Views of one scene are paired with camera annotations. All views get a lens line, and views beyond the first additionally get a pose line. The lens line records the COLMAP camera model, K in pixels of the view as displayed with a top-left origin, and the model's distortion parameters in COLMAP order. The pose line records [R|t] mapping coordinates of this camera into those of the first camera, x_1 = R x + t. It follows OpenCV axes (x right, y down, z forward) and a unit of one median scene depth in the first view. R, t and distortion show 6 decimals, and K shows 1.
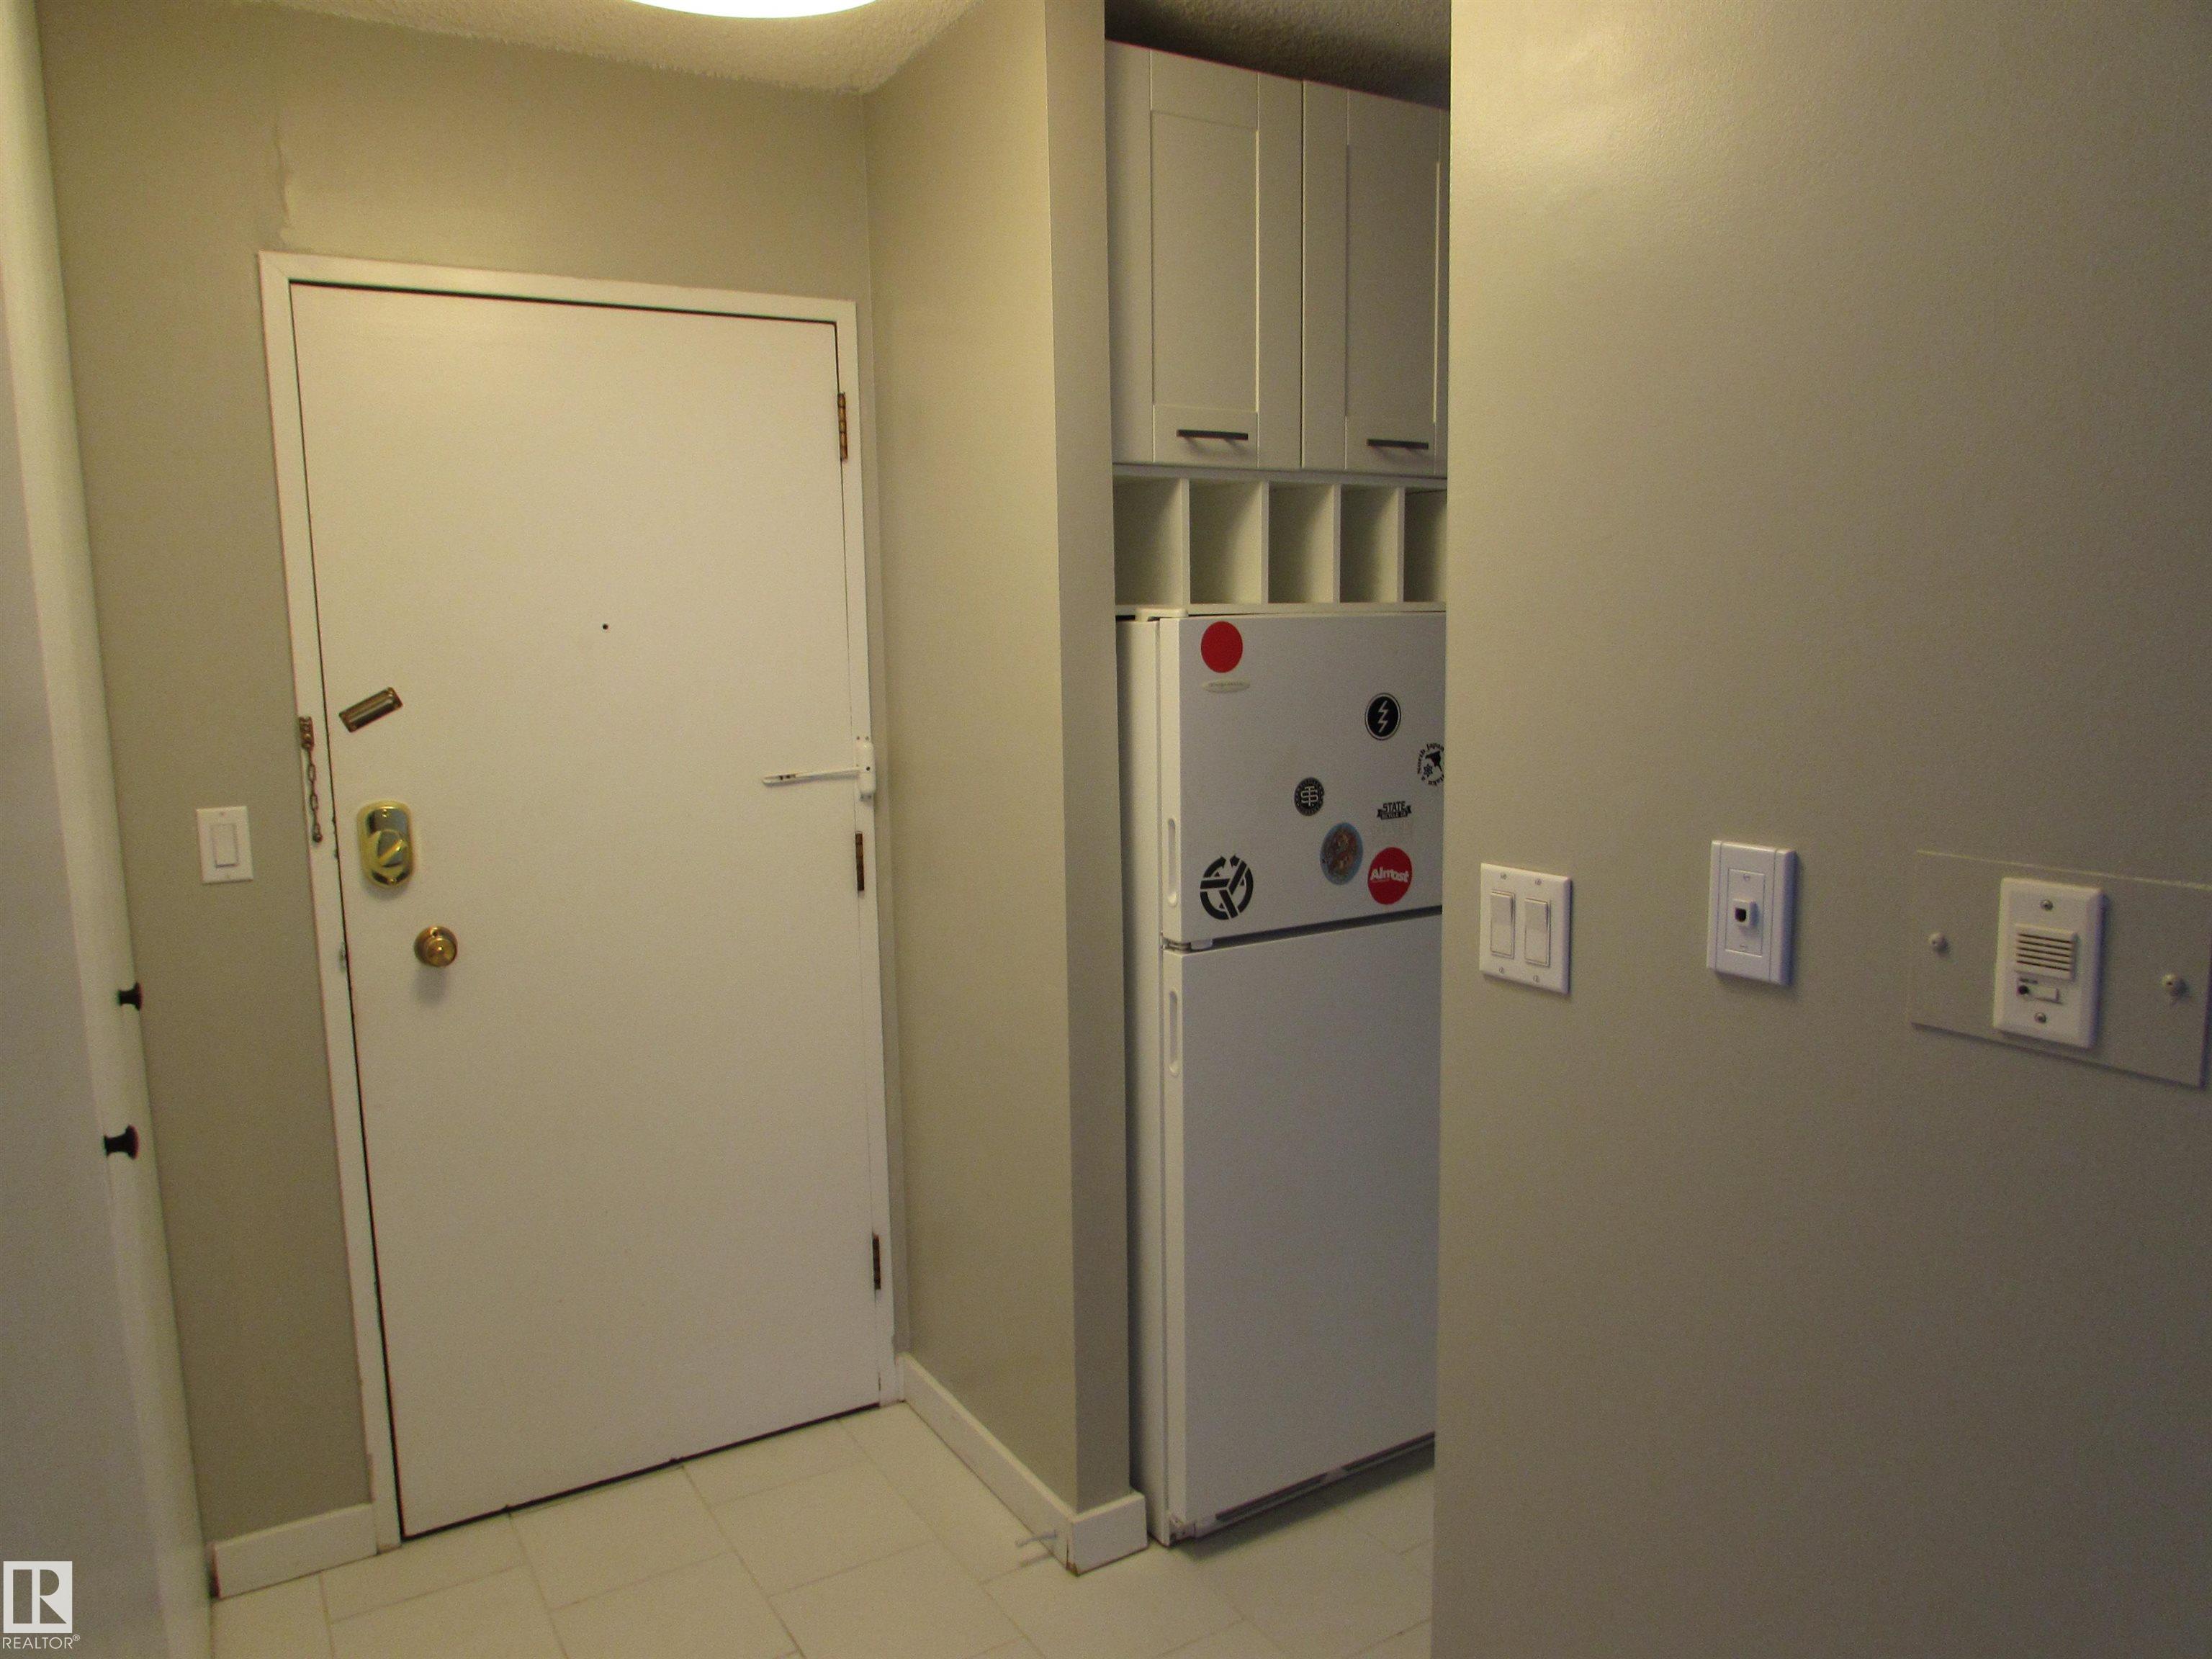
lens RADIAL K [[1564.9, 0, 1107.4], [0, 1564.9, 831.0], [0, 0, 1]] dist [-0.007877, -0.008759]
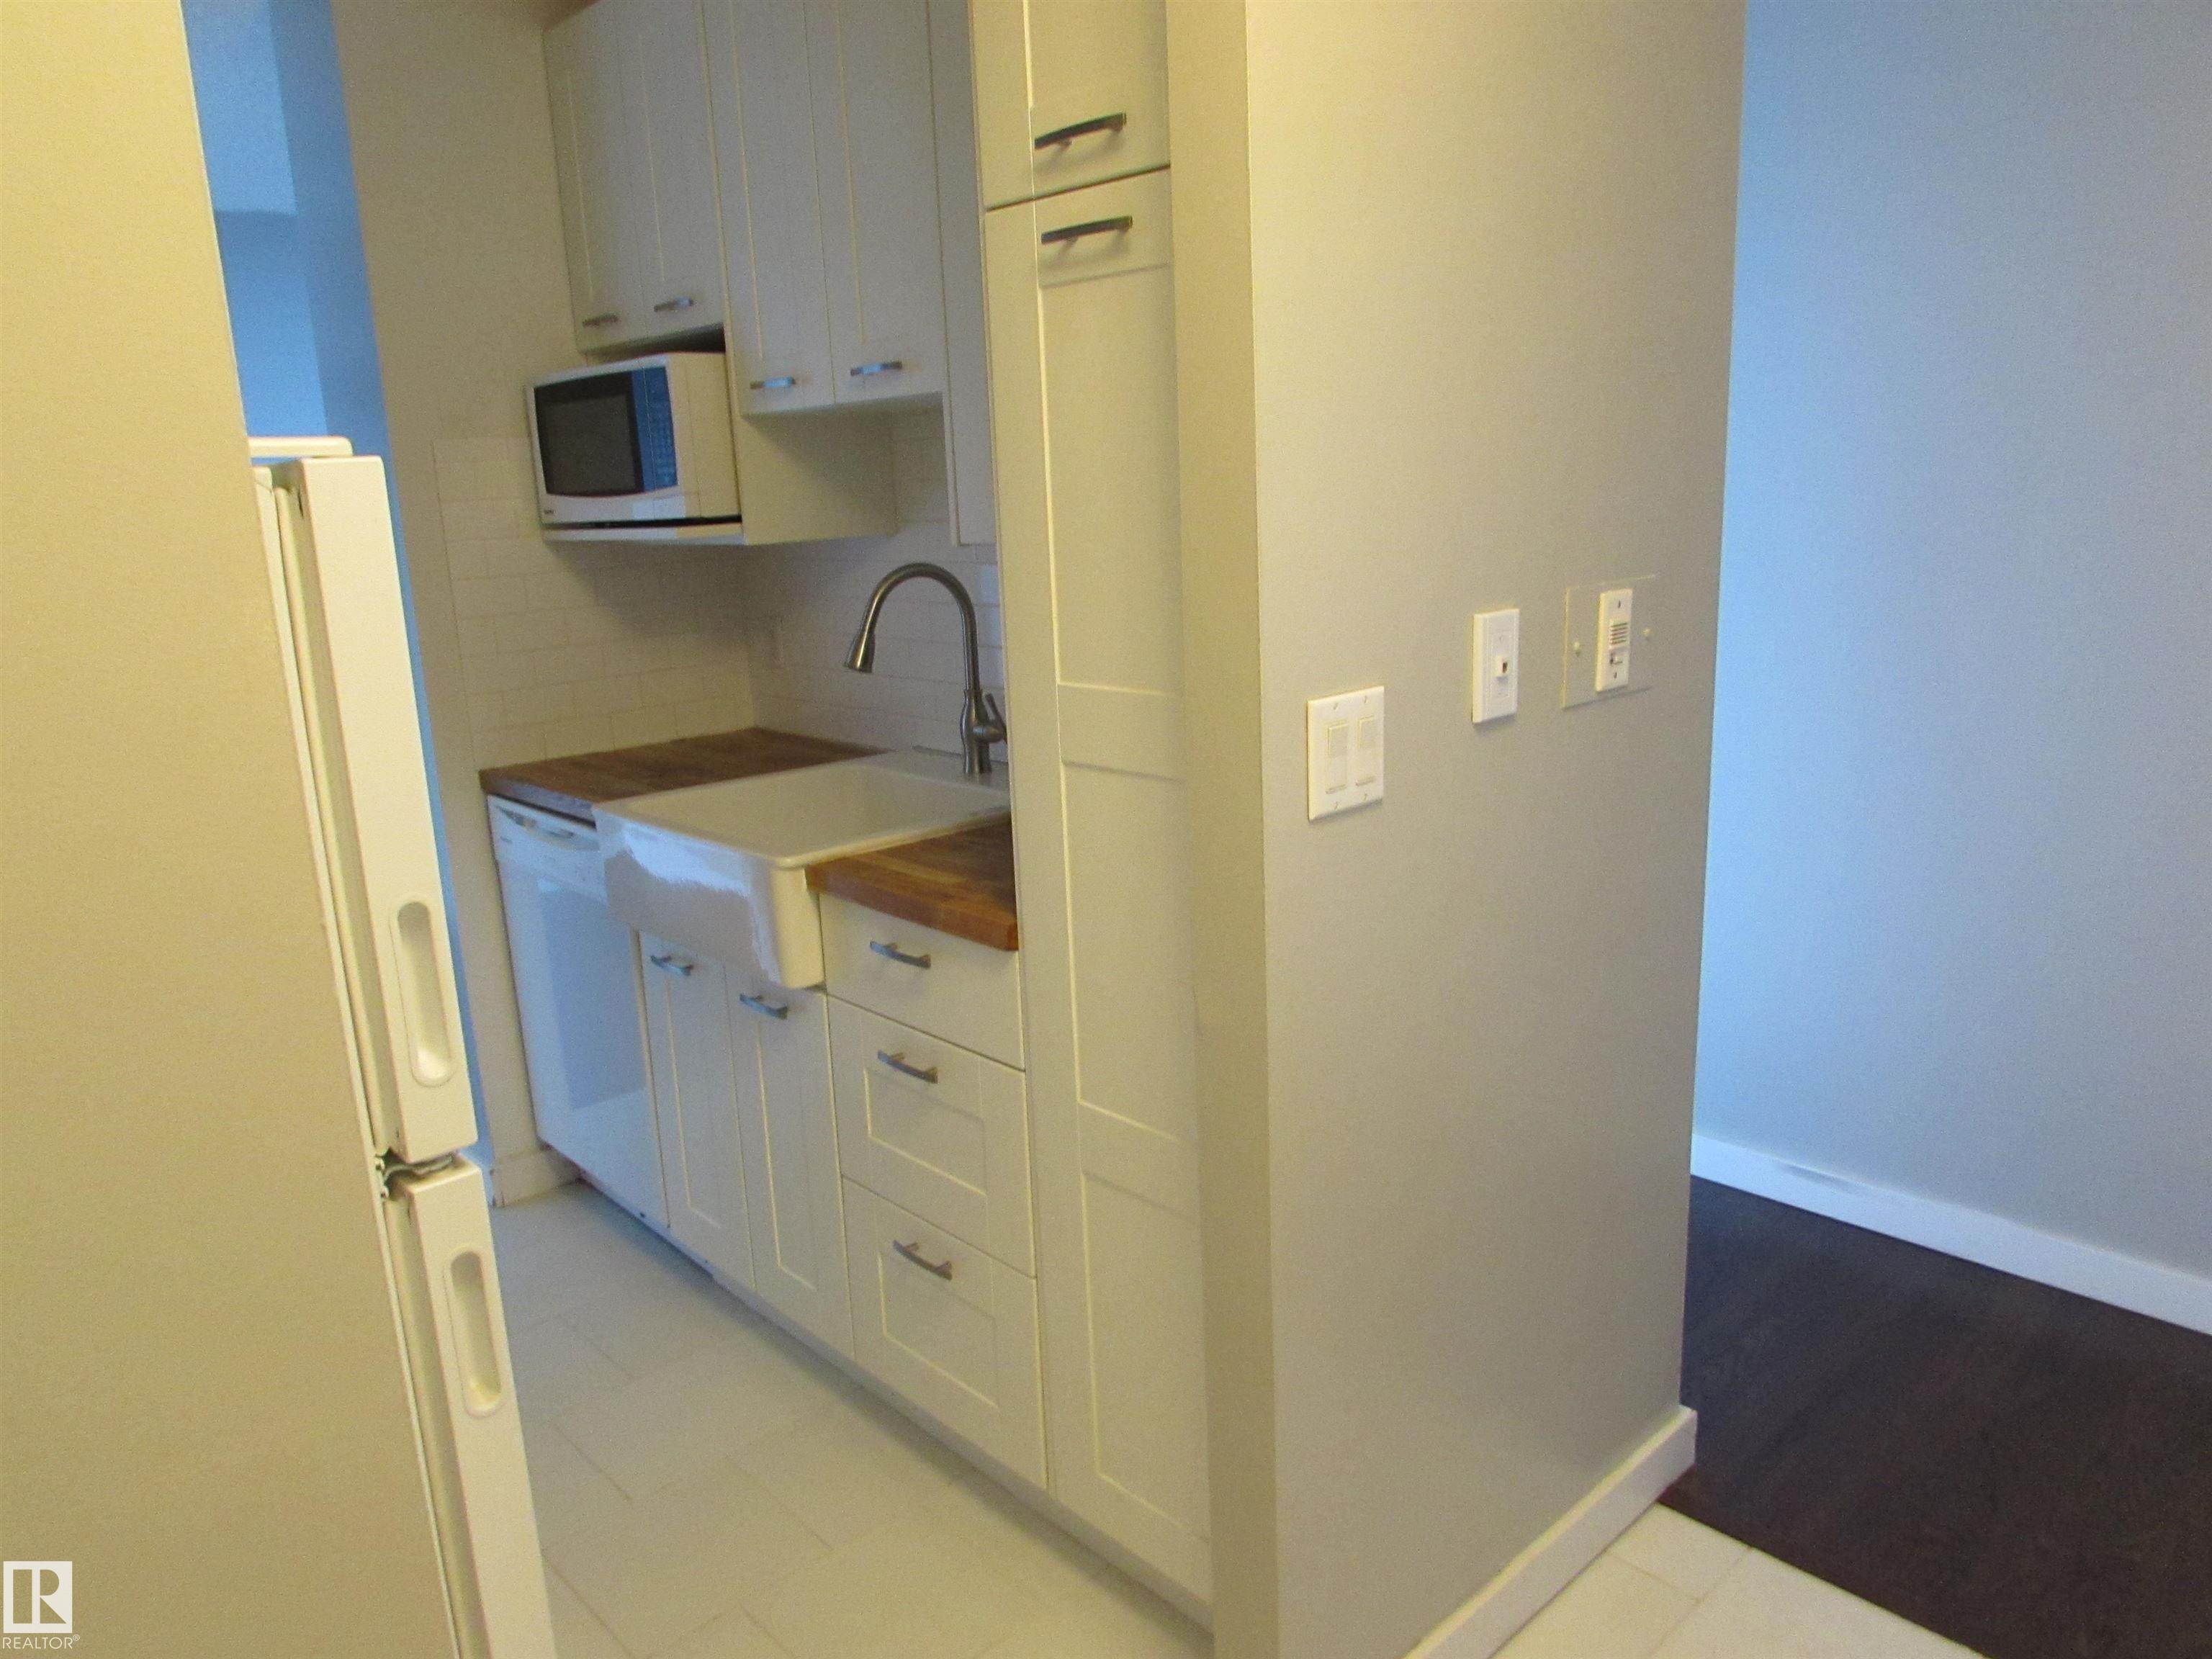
lens RADIAL K [[1564.9, 0, 1107.5], [0, 1564.9, 831.0], [0, 0, 1]] dist [-0.007877, -0.008759]
pose [[-0.208551, -0.198283, 0.957700, -0.878546], [0.177916, 0.955201, 0.236509, -0.202961], [-0.961693, 0.219714, -0.163930, 1.752192]]
